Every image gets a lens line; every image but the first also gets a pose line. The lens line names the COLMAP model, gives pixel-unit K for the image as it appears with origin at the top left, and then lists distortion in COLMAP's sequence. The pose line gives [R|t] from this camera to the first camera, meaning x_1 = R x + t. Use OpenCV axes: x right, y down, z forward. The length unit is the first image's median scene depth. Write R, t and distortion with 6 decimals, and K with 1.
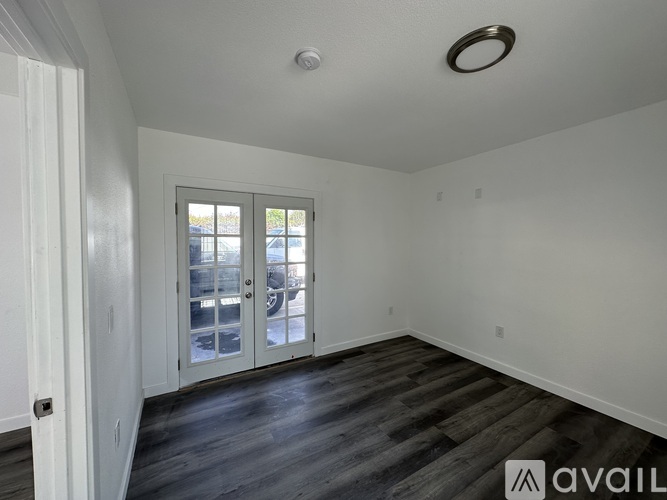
lens RADIAL K [[265.8, 0, 333.5], [0, 265.8, 250.0], [0, 0, 1]] dist [0.001020, 0.000117]
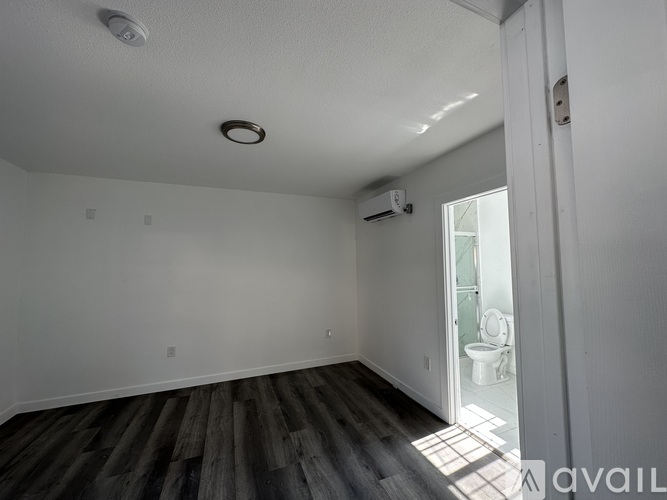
lens RADIAL K [[265.8, 0, 333.5], [0, 265.8, 250.0], [0, 0, 1]] dist [0.001020, 0.000117]
pose [[0.153175, 0.053812, 0.986733, -0.430638], [0.042620, 0.997227, -0.061000, -0.009997], [-0.987280, 0.051398, 0.150456, 0.206322]]
